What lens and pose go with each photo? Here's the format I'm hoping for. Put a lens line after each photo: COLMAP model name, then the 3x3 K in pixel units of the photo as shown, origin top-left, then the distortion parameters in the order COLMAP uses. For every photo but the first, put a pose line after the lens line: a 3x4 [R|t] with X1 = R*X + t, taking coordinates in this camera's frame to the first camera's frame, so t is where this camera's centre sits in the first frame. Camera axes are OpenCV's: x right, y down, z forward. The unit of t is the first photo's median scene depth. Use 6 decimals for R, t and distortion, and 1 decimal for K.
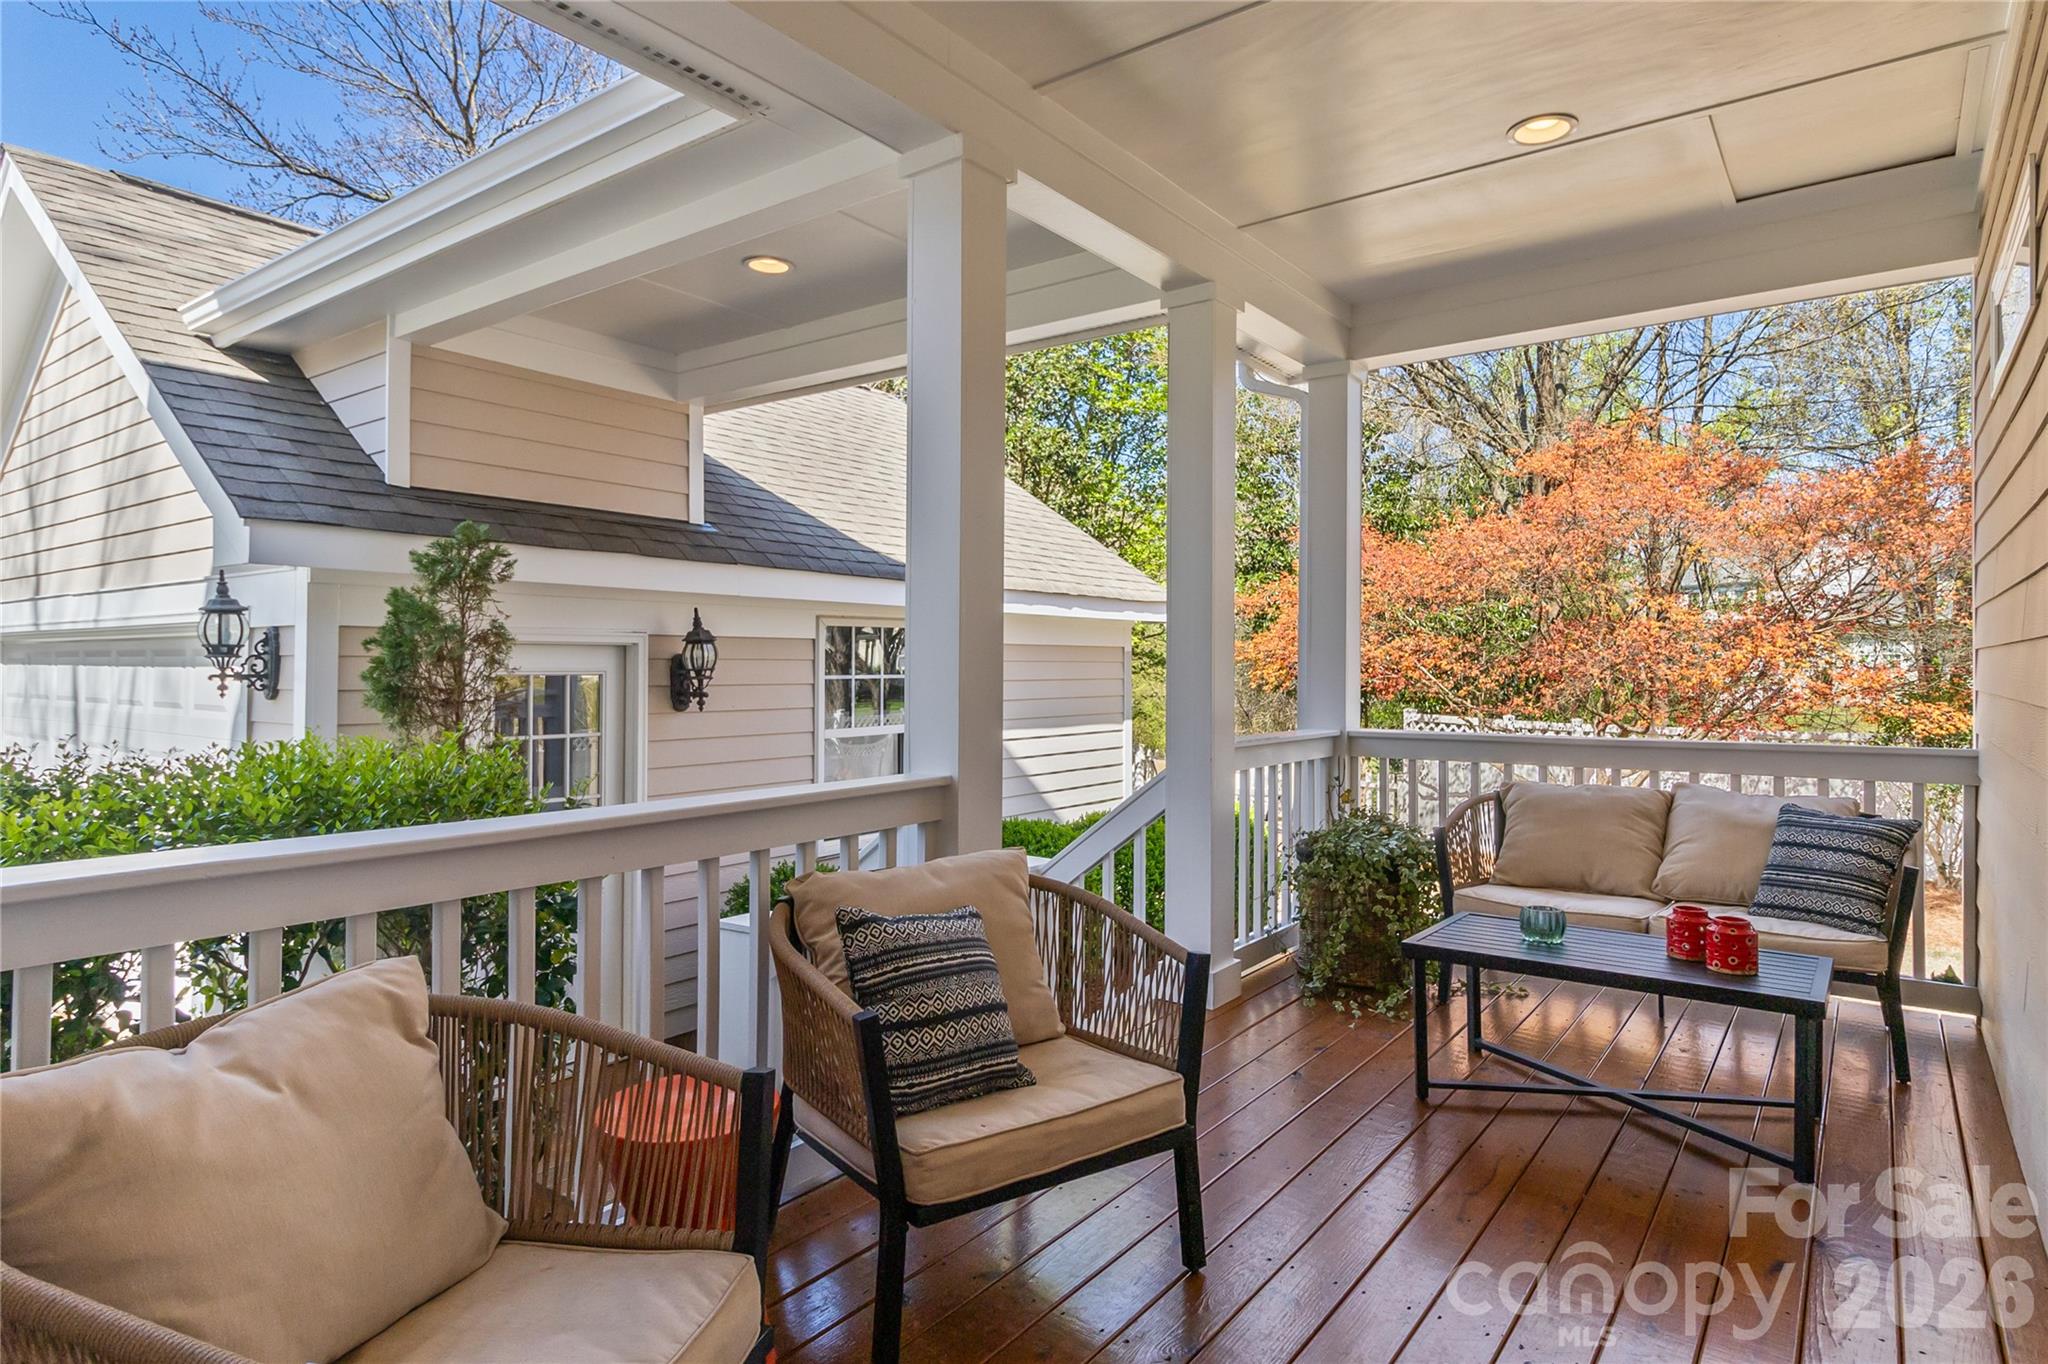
lens RADIAL K [[1110.0, 0, 1034.6], [0, 1110.0, 655.4], [0, 0, 1]] dist [0.004719, -0.001903]
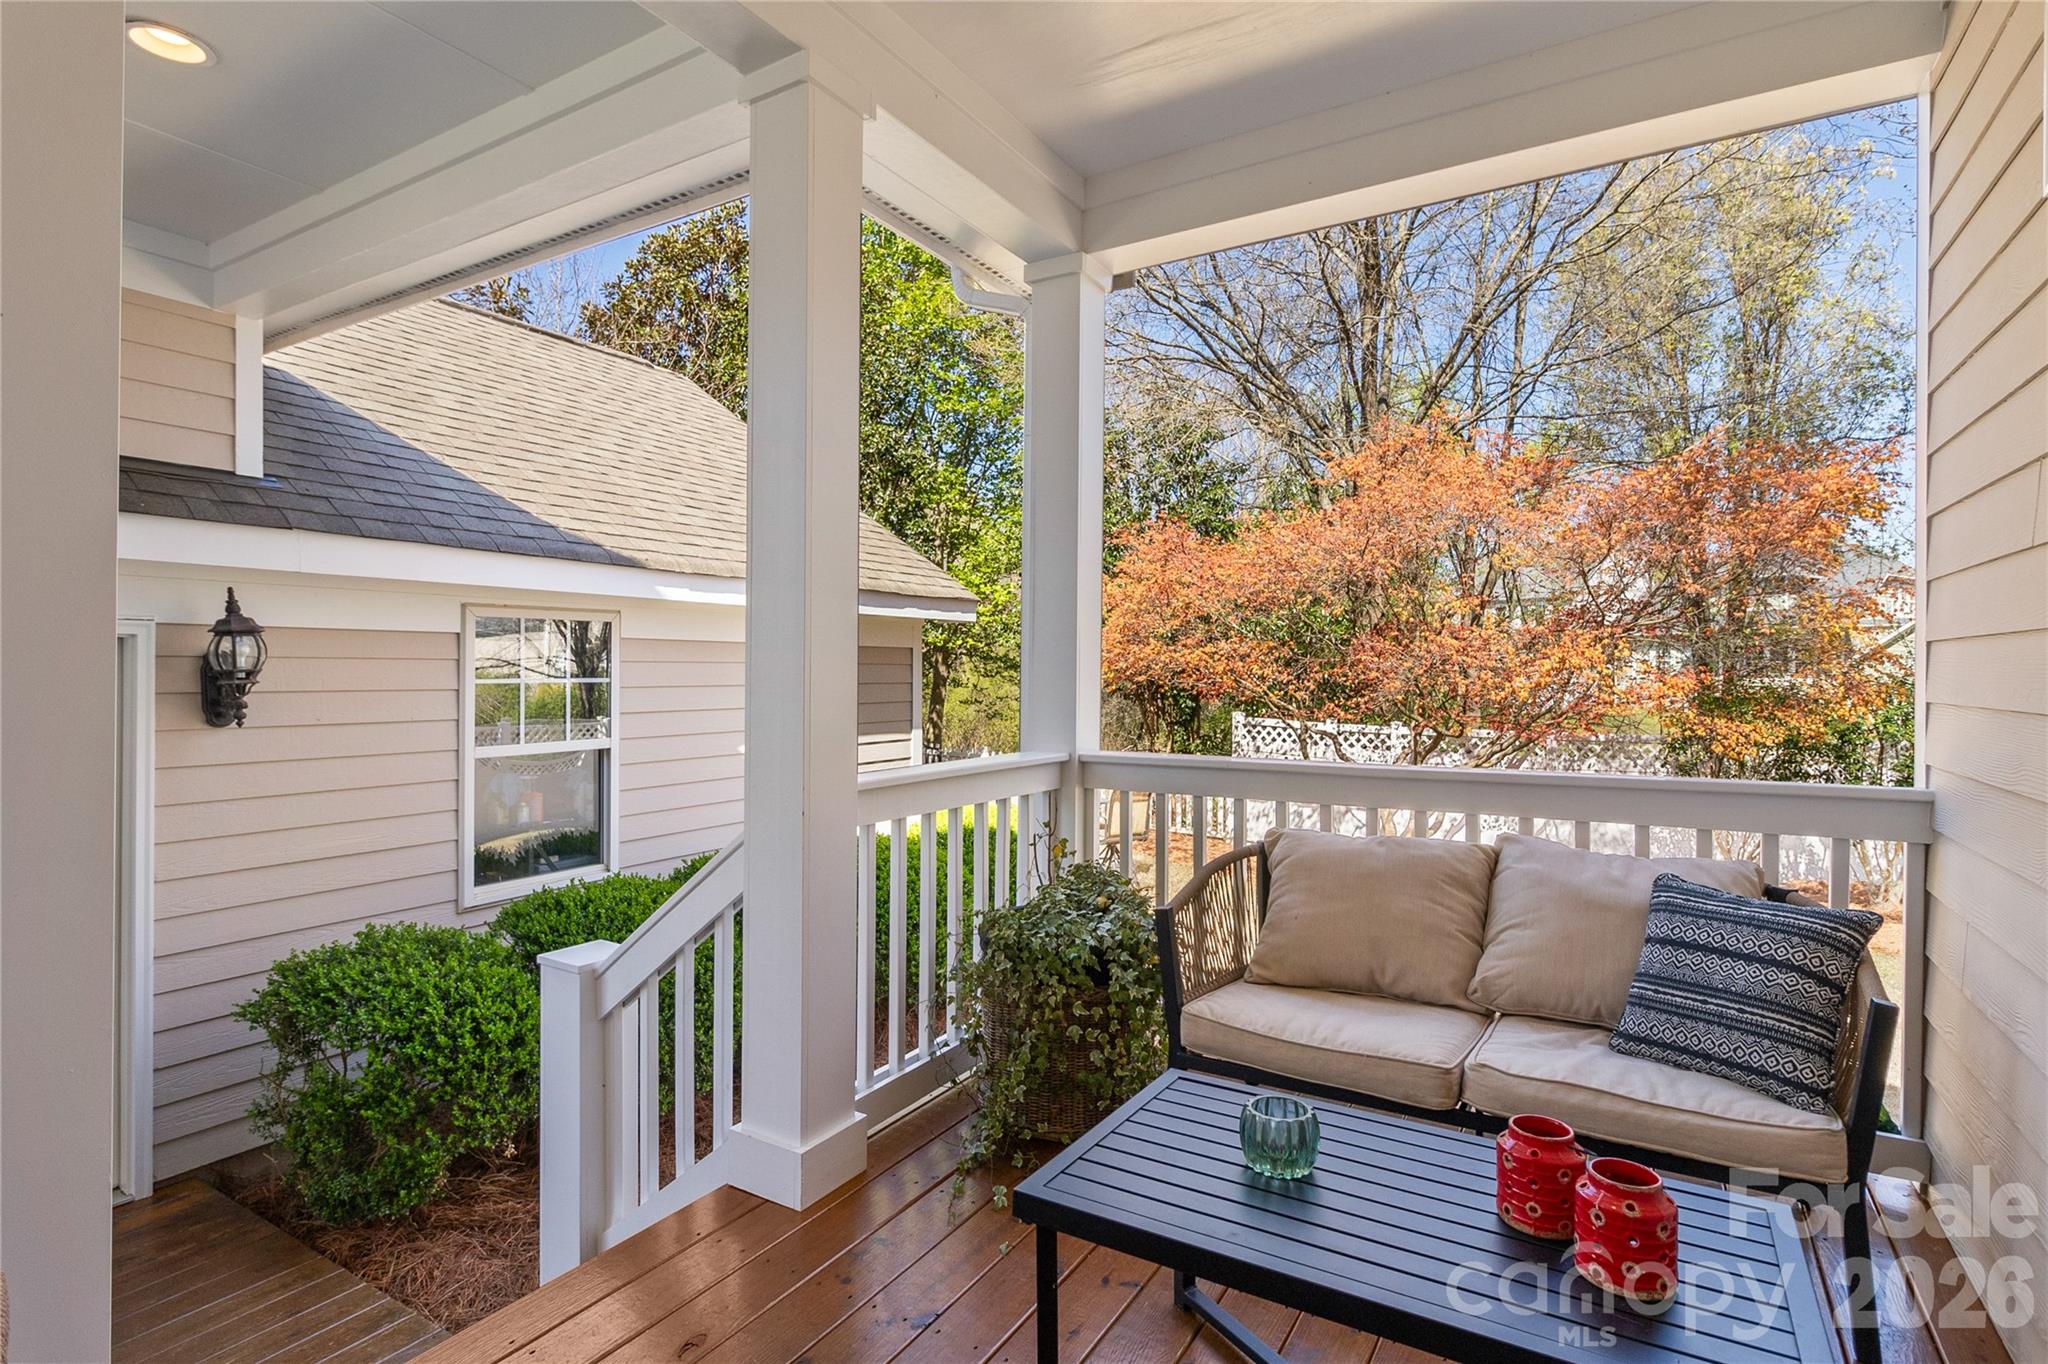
lens RADIAL K [[1003.4, 0, 1024.5], [0, 1003.4, 674.0], [0, 0, 1]] dist [-0.000048, 0.001049]
pose [[0.995604, 0.000721, 0.093657, 0.219334], [-0.002024, 0.999902, 0.013818, 0.006244], [-0.093638, -0.013947, 0.995509, 0.401647]]
